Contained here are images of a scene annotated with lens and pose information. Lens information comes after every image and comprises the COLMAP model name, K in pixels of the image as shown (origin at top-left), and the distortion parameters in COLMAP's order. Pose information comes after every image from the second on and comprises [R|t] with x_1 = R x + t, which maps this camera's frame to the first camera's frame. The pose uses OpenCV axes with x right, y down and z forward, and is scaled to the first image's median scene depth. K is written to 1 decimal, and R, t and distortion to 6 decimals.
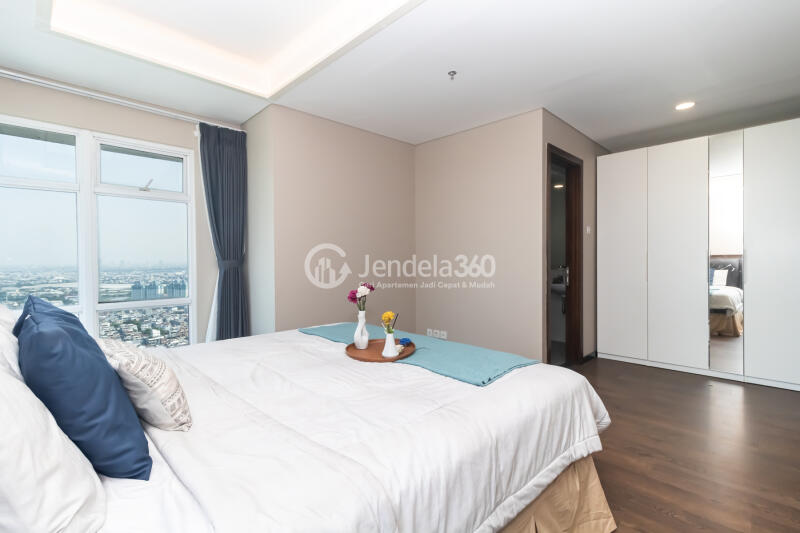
lens RADIAL K [[375.2, 0, 401.6], [0, 375.2, 265.4], [0, 0, 1]] dist [0.013685, -0.000040]
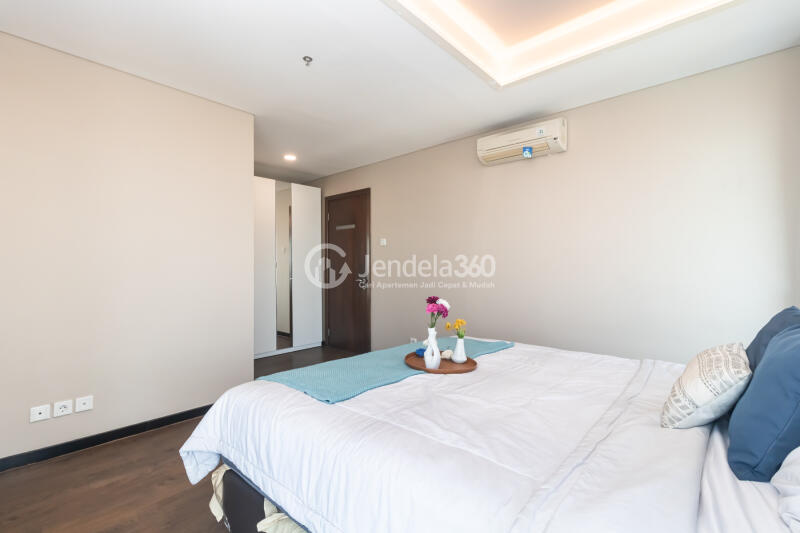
lens RADIAL K [[375.2, 0, 401.6], [0, 375.2, 265.4], [0, 0, 1]] dist [0.013685, -0.000040]
pose [[-0.061019, 0.021470, 0.997906, -0.890378], [0.012454, 0.999707, -0.020748, -0.005519], [-0.998059, 0.011162, -0.061269, 1.027110]]
